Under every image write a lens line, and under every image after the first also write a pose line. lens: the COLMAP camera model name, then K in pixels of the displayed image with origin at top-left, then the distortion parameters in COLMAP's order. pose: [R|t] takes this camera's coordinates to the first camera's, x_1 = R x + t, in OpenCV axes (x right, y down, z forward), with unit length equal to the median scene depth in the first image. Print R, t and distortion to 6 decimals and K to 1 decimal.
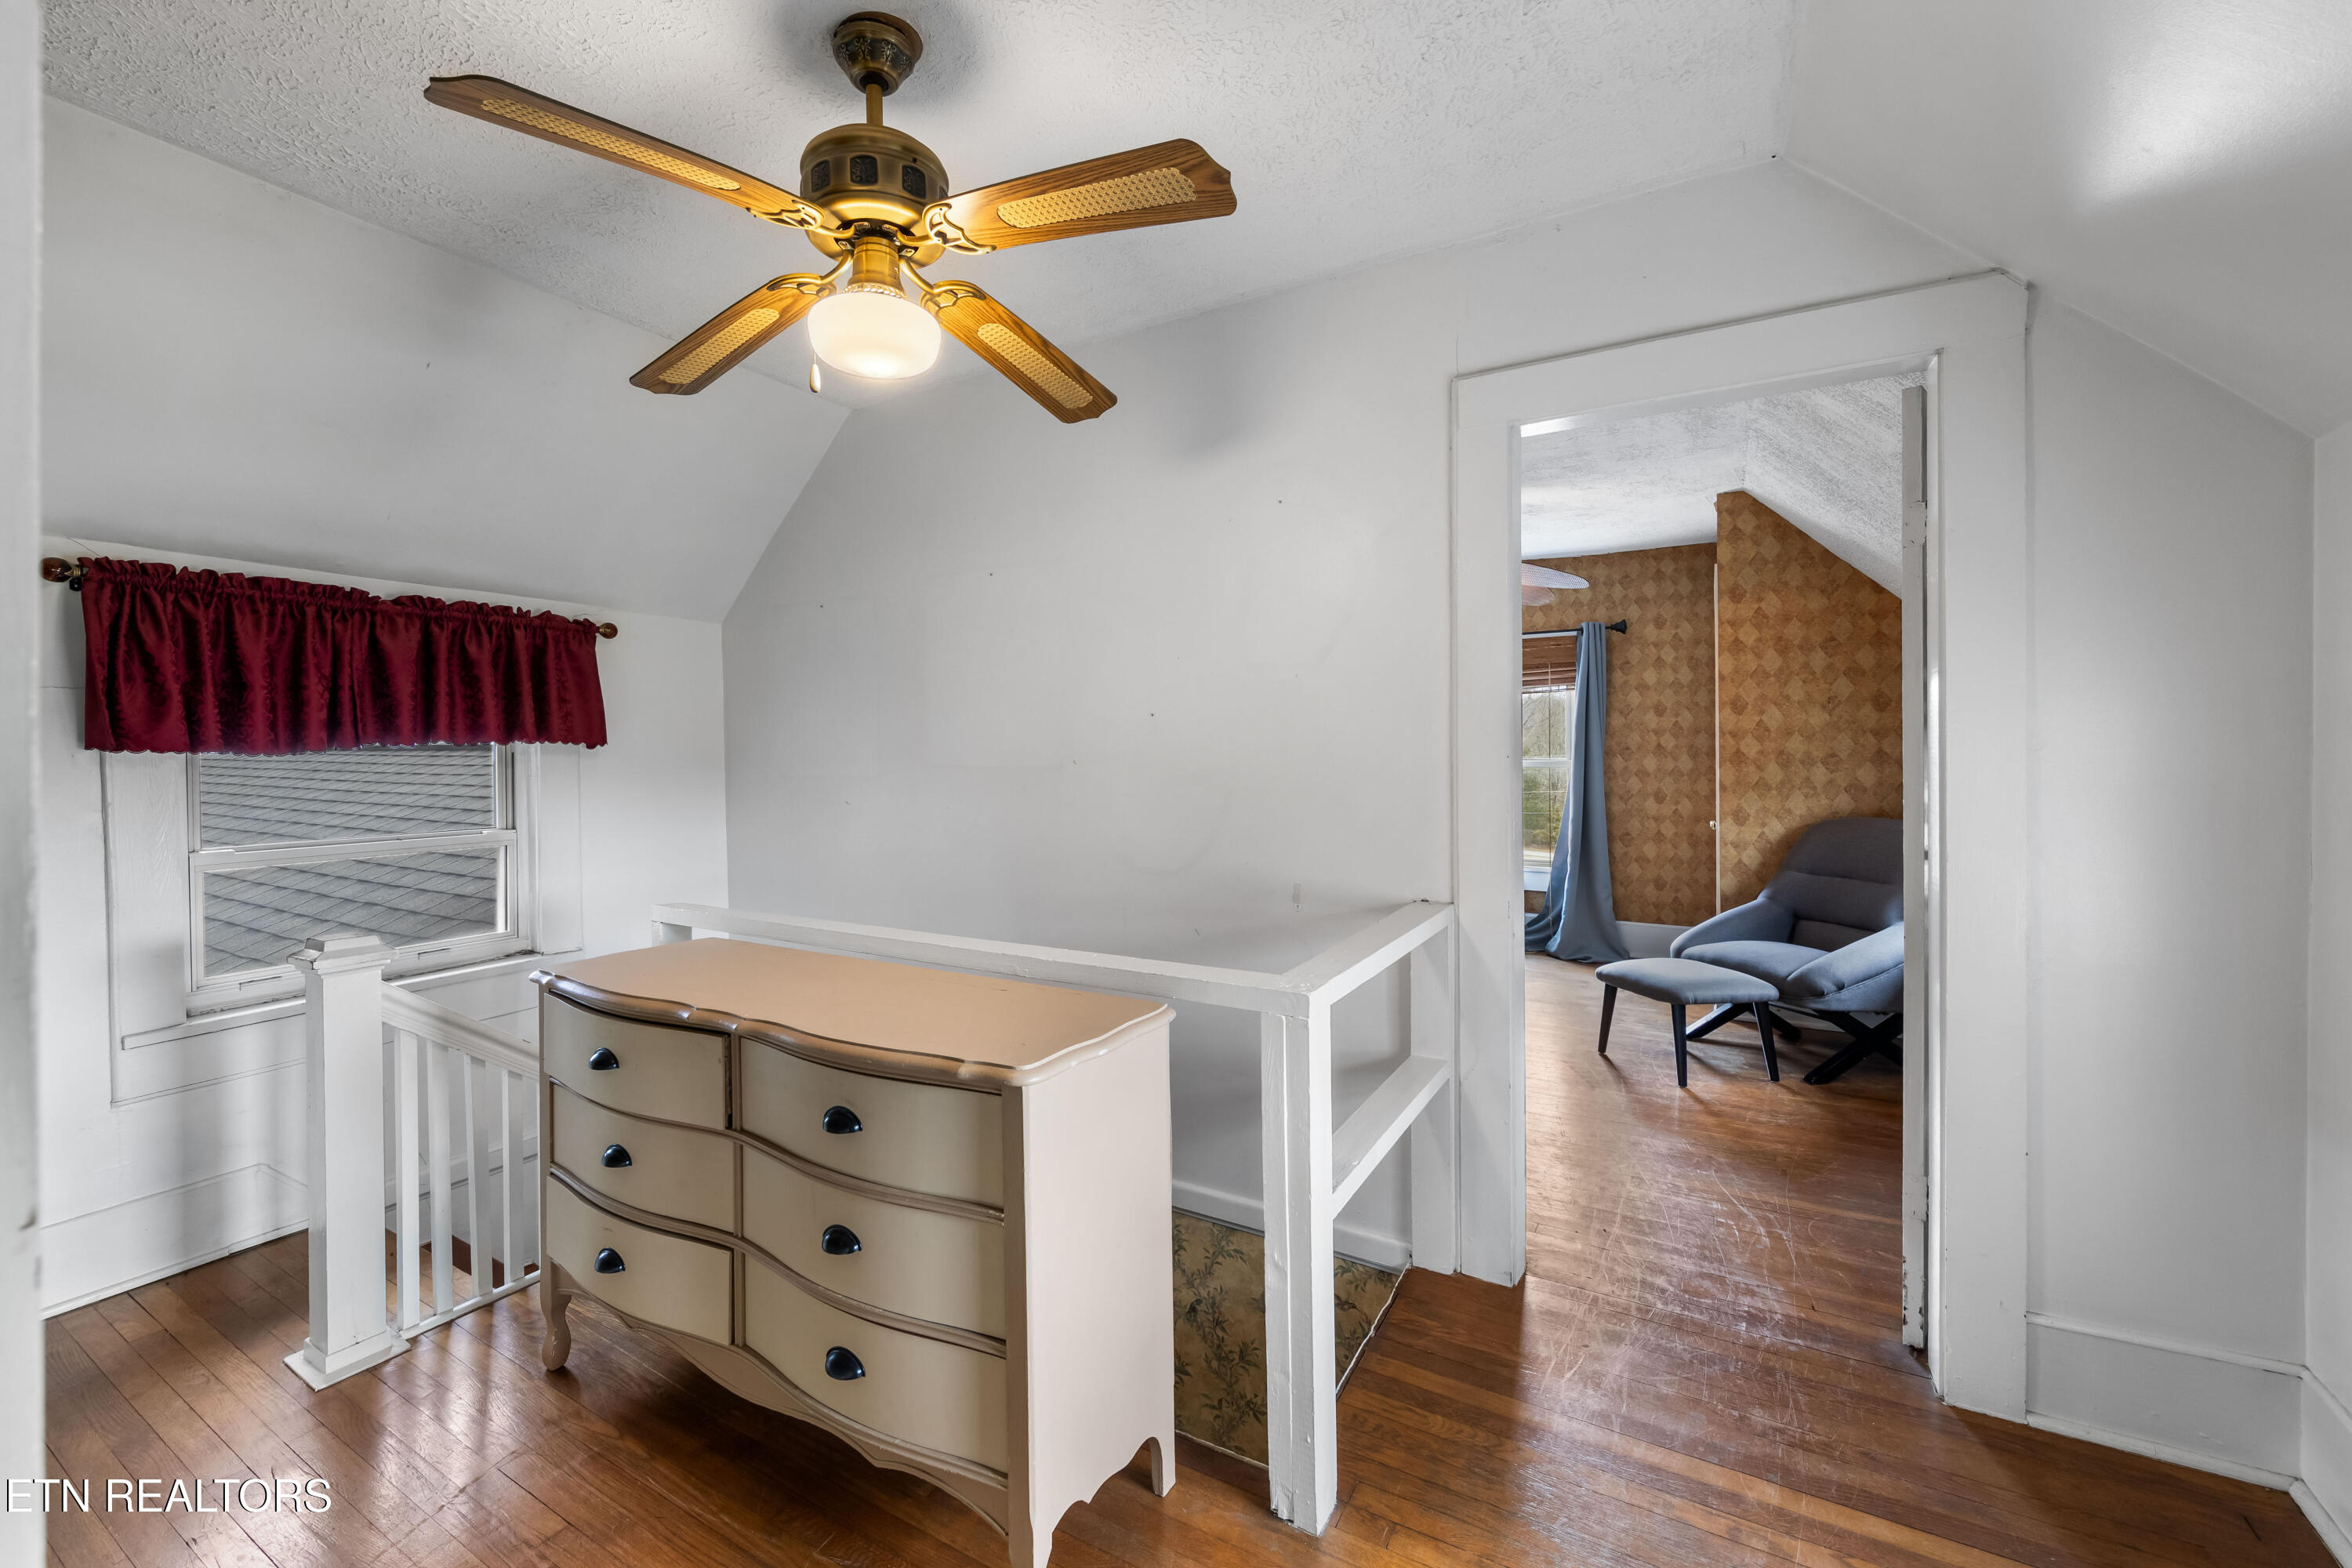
lens RADIAL K [[958.4, 0, 1127.4], [0, 958.4, 756.1], [0, 0, 1]] dist [0.004129, -0.000123]
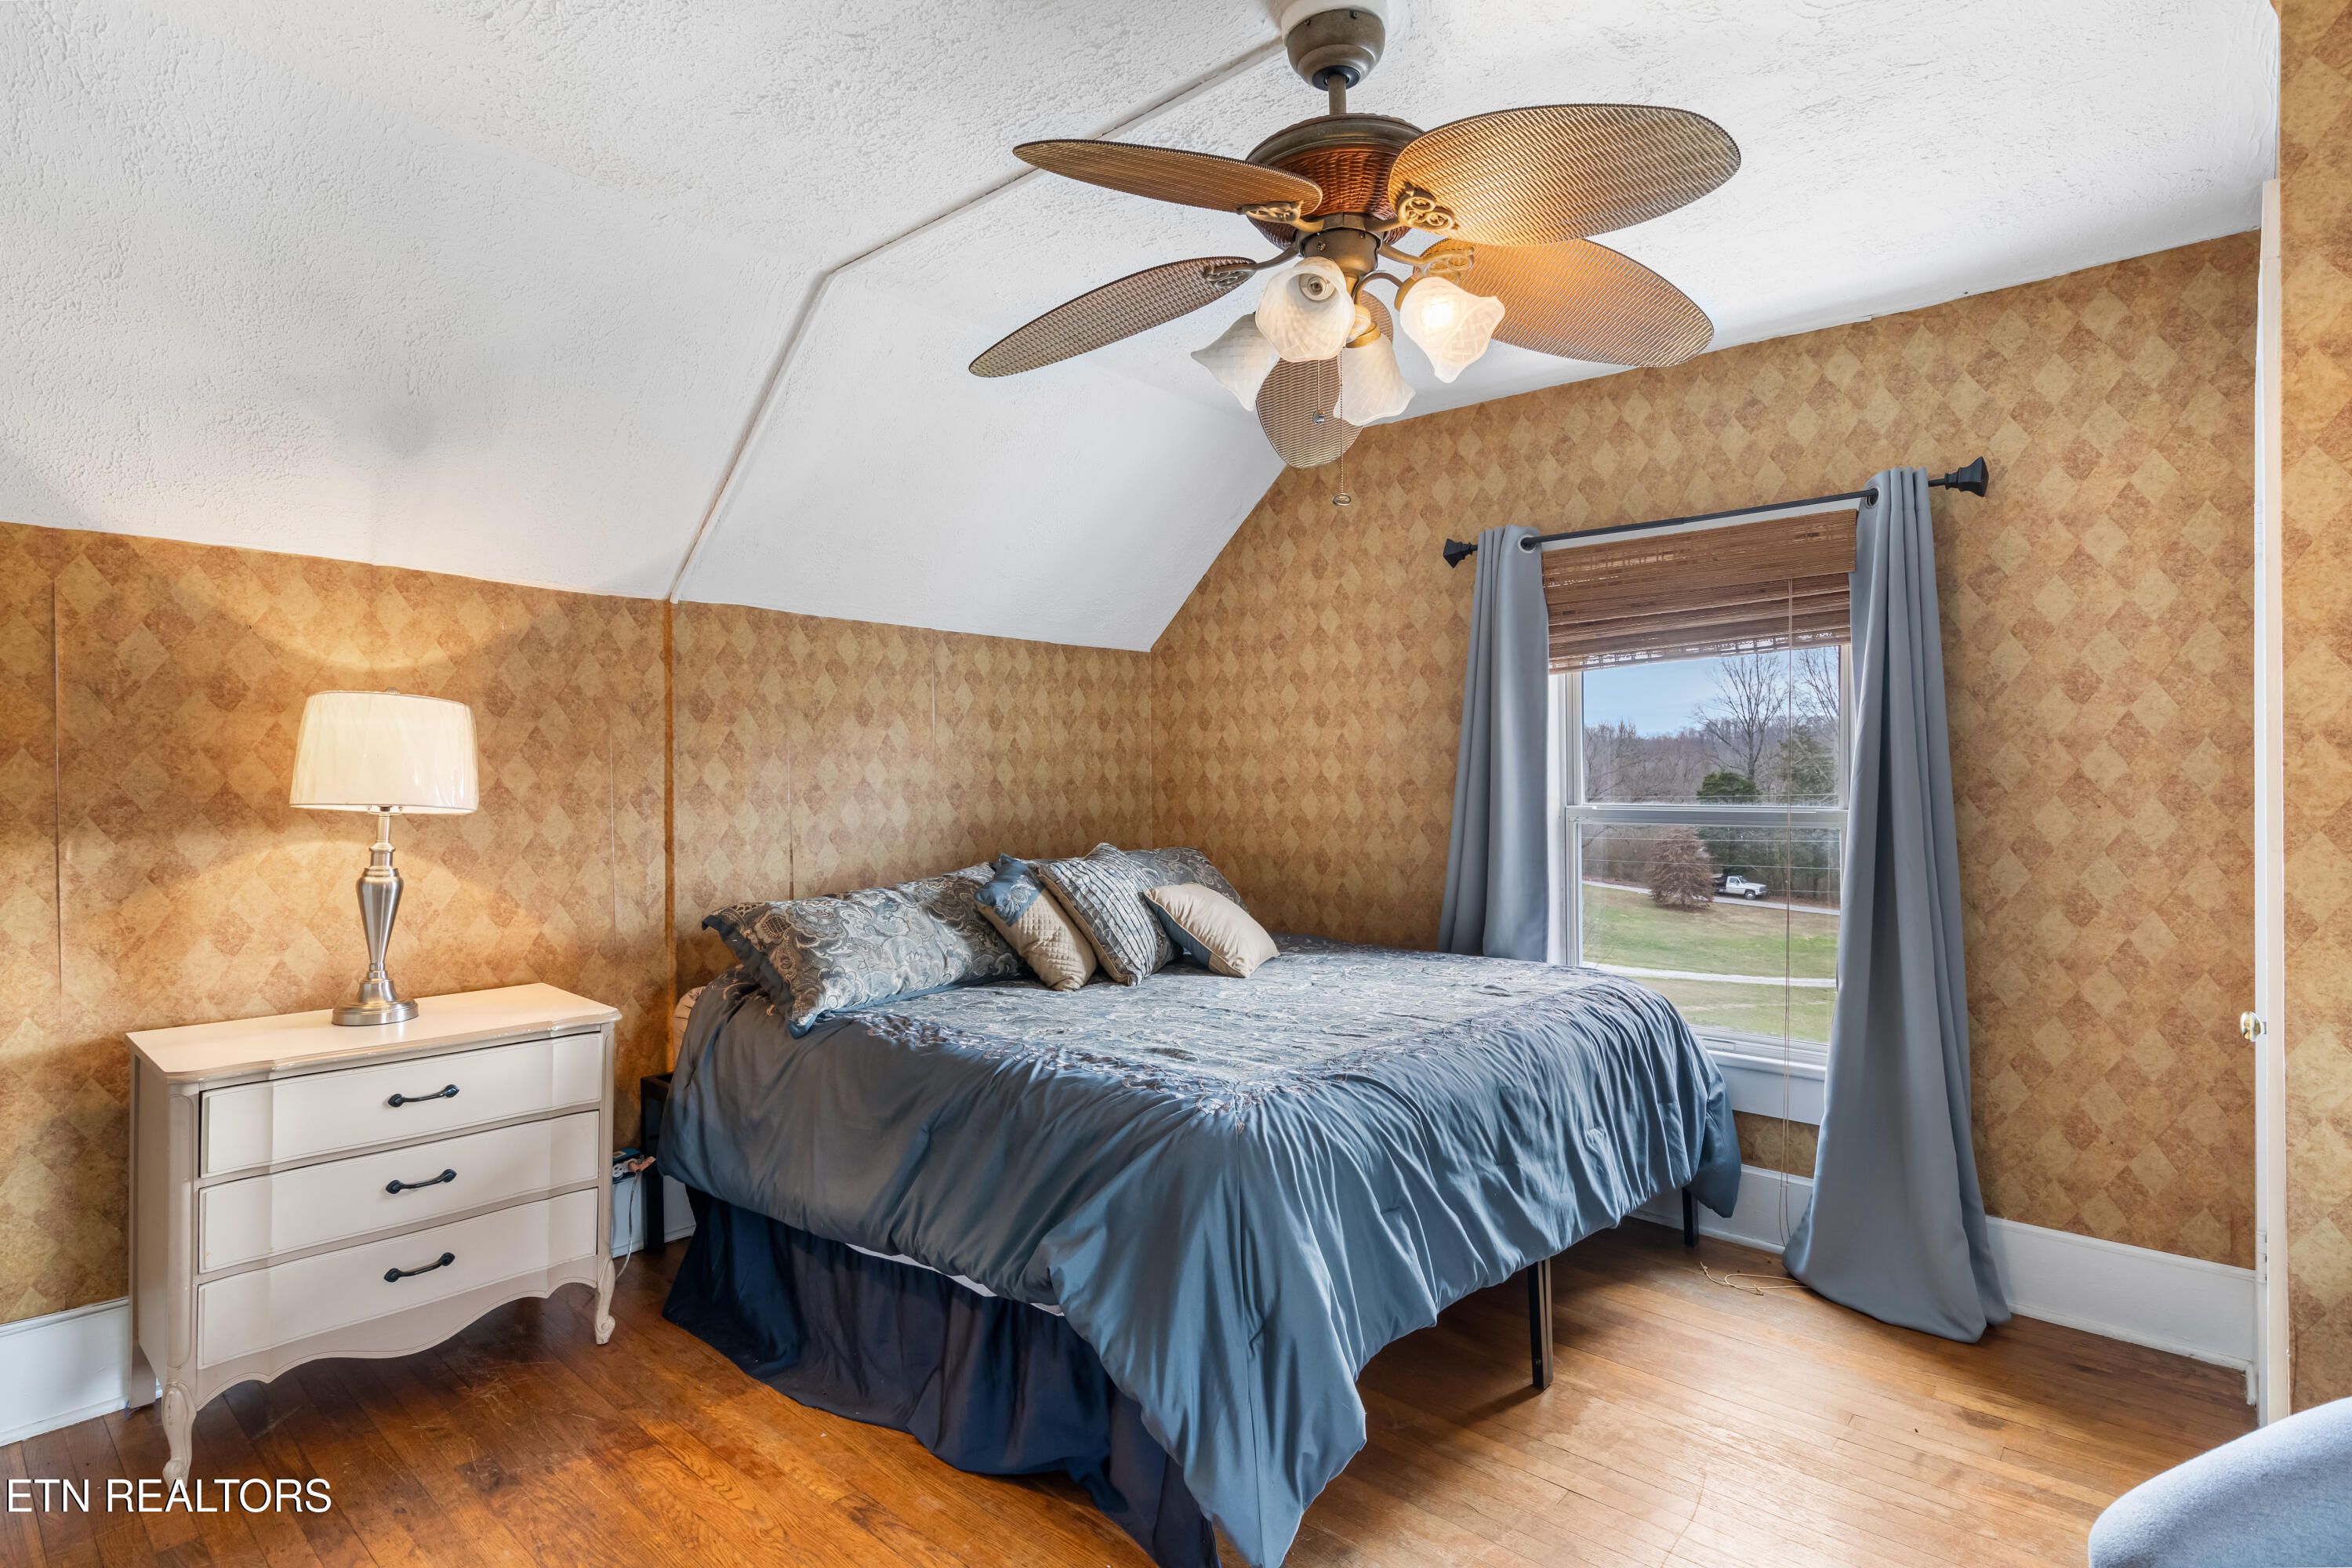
lens RADIAL K [[1190.4, 0, 1172.2], [0, 1190.4, 781.0], [0, 0, 1]] dist [0.009079, -0.001473]
pose [[0.985578, 0.003991, -0.169173, 0.348616], [-0.004761, 0.999980, -0.004148, -0.006895], [0.169153, 0.004894, 0.985578, 0.584797]]
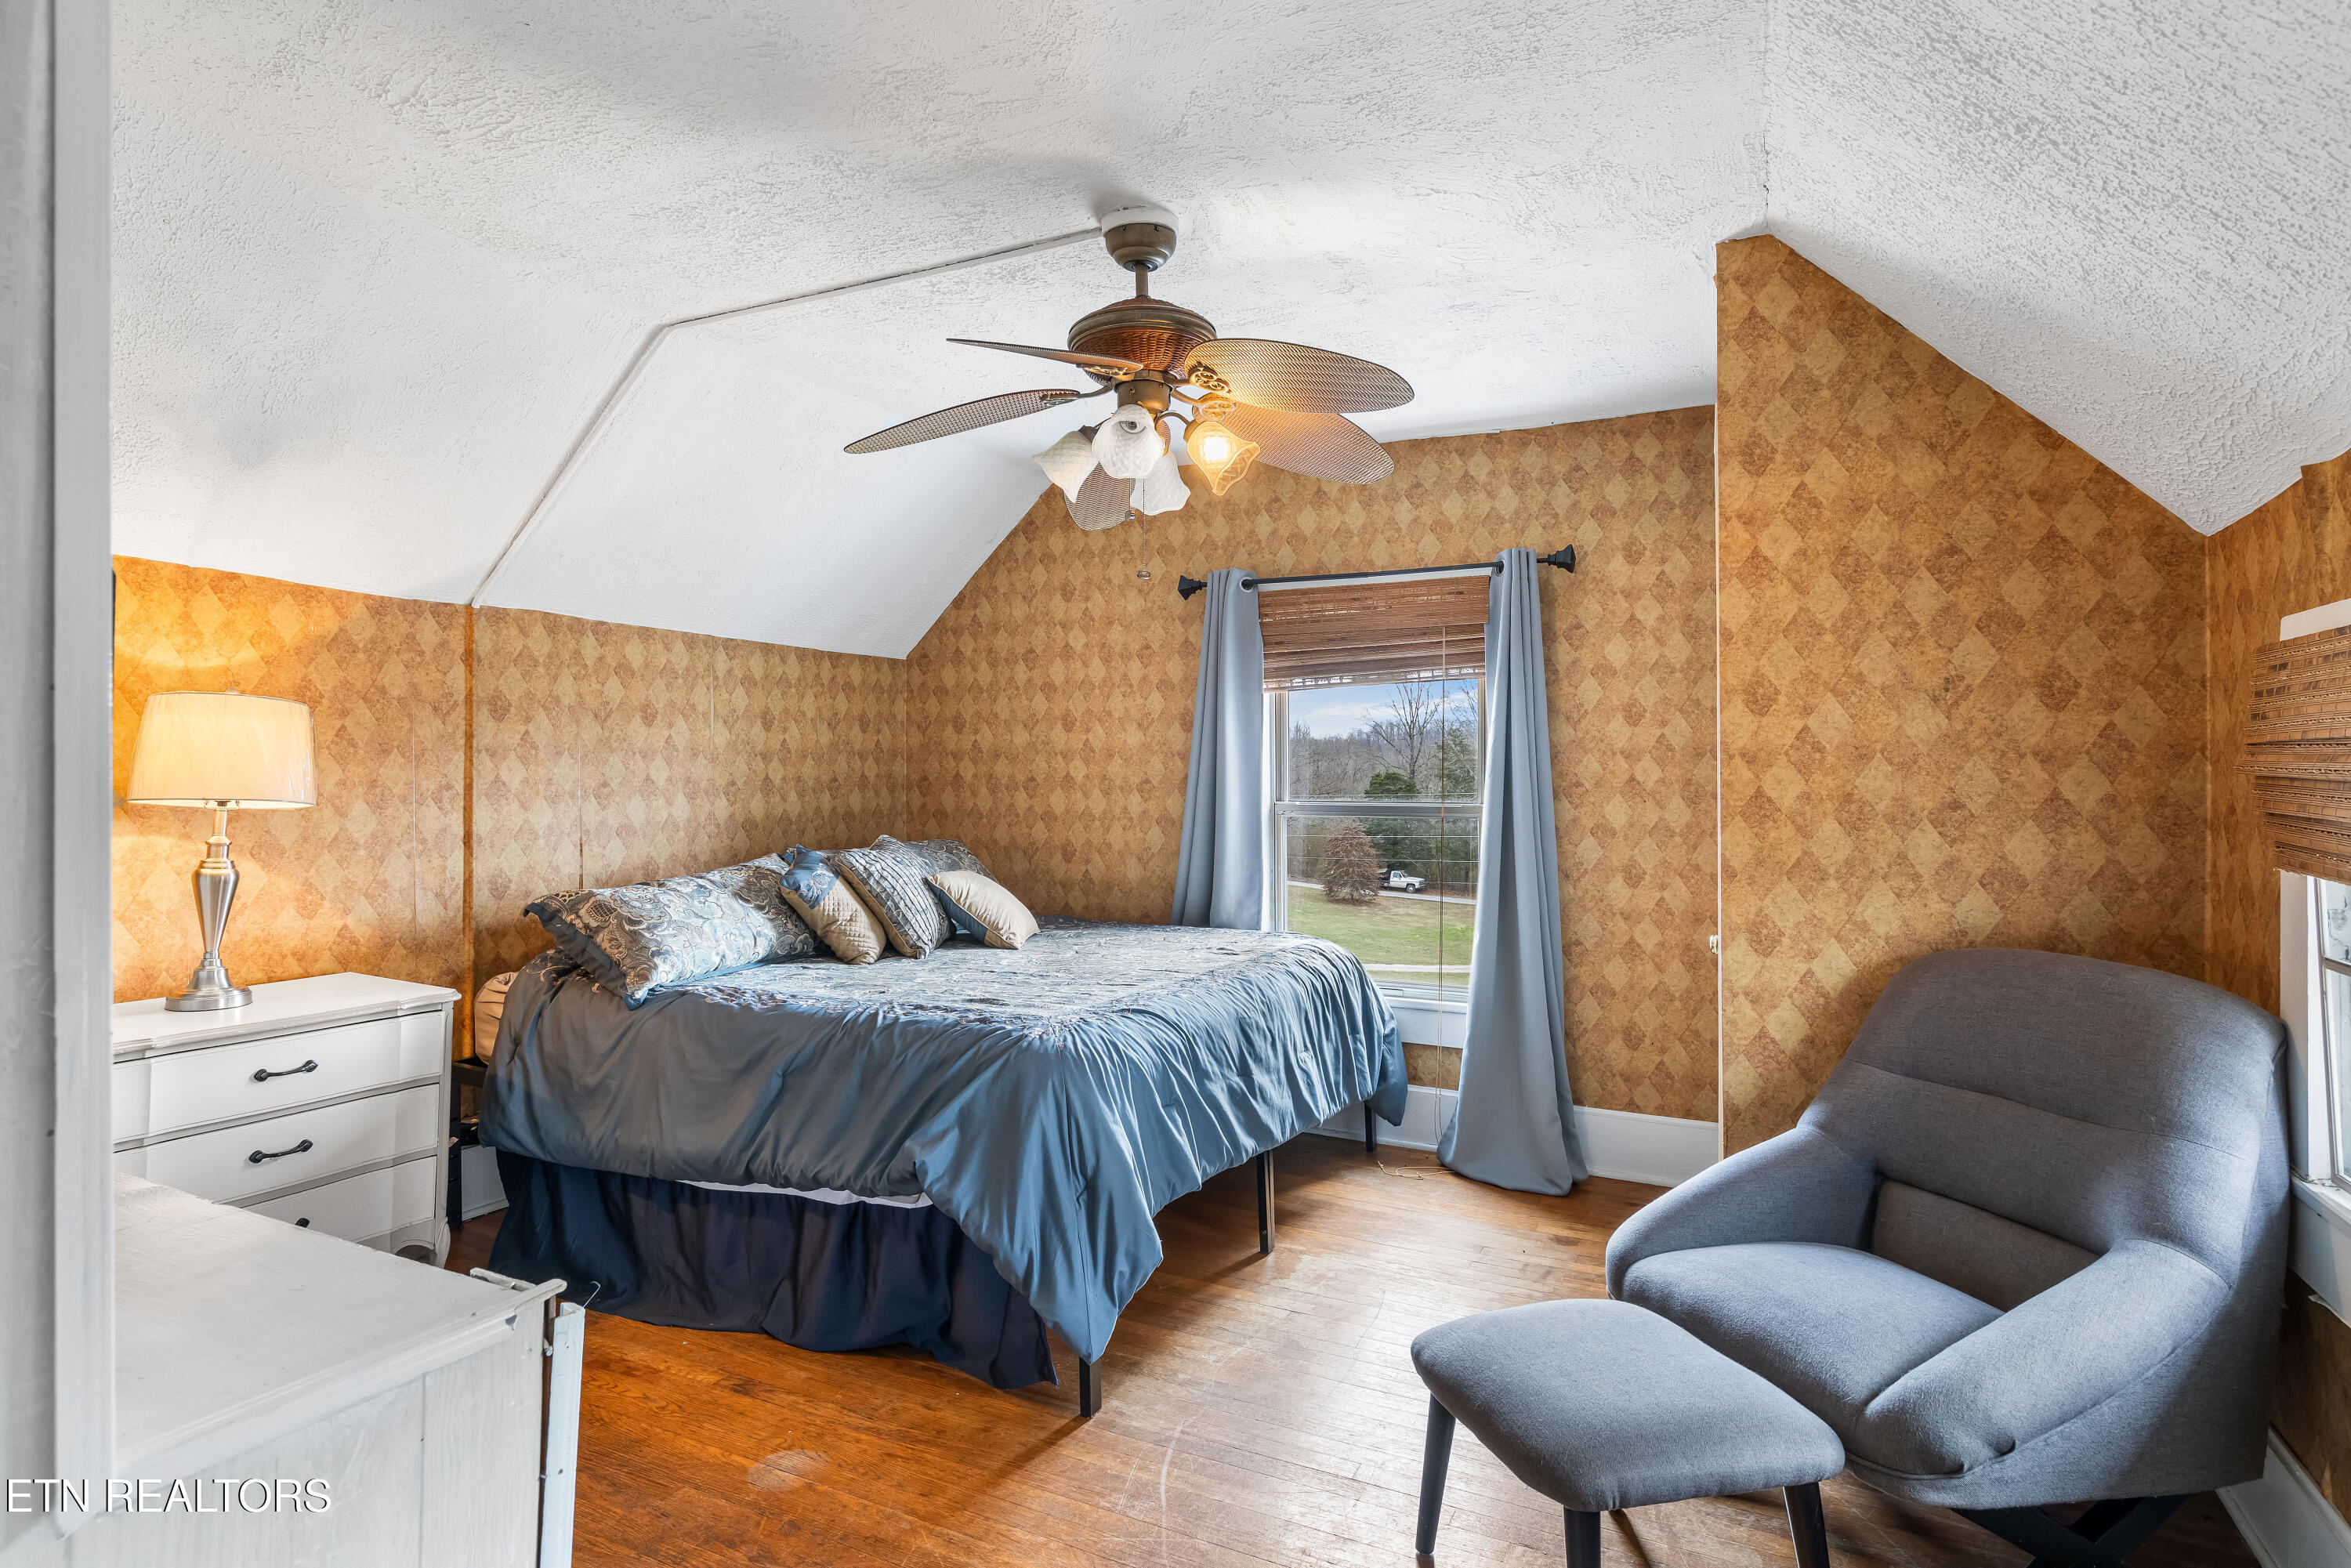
lens RADIAL K [[1189.8, 0, 1189.4], [0, 1189.8, 765.4], [0, 0, 1]] dist [0.009079, -0.001473]
pose [[0.995313, 0.009780, 0.096209, 0.308963], [-0.008149, 0.999817, -0.017328, -0.006853], [-0.096361, 0.016463, 0.995210, 0.456376]]
